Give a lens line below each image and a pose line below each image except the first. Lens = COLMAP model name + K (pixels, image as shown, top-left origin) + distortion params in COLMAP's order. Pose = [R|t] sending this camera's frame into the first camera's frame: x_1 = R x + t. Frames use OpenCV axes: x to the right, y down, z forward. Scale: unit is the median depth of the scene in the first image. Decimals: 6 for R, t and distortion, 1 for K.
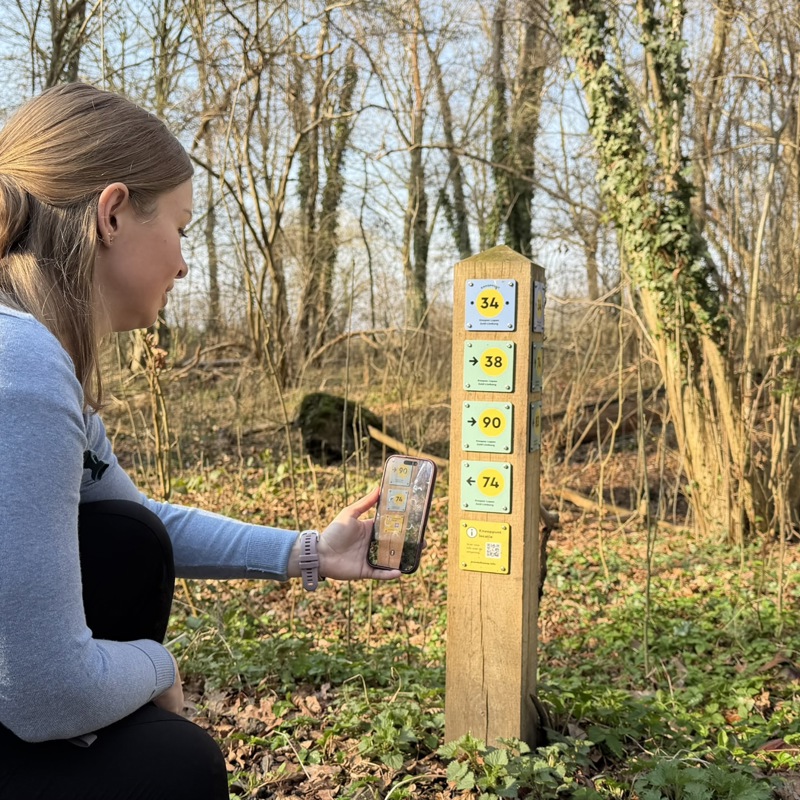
lens RADIAL K [[985.2, 0, 400.0], [0, 985.2, 400.0], [0, 0, 1]] dist [0.181955, -0.016999]
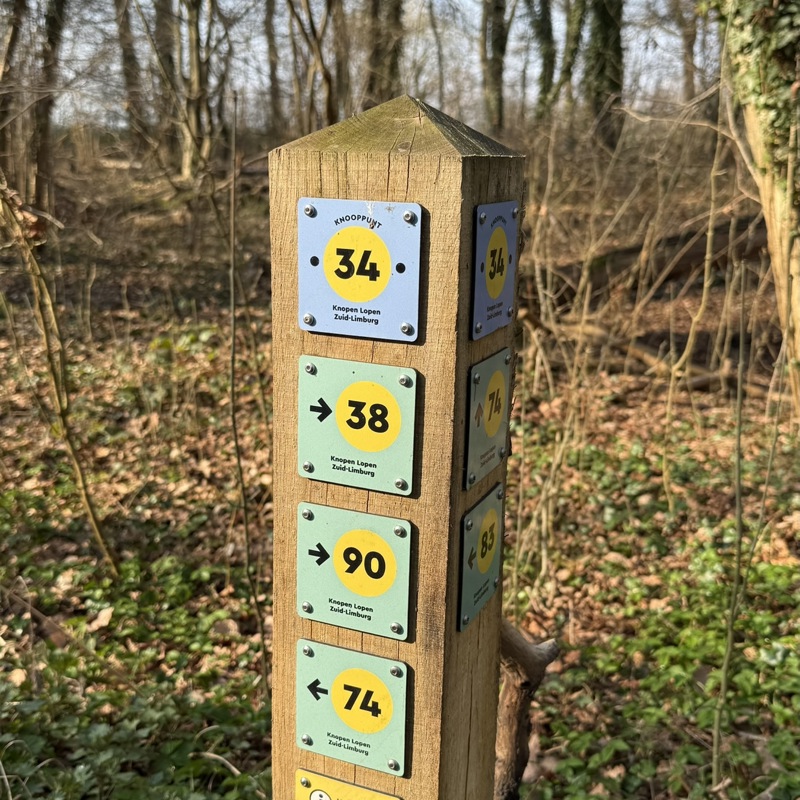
lens RADIAL K [[1020.8, 0, 400.0], [0, 1020.8, 400.0], [0, 0, 1]] dist [0.173536, -0.376646]
pose [[0.997588, 0.023041, -0.065475, 0.039798], [-0.010738, 0.983170, 0.182377, -0.035320], [0.068575, -0.181234, 0.981046, 0.180566]]
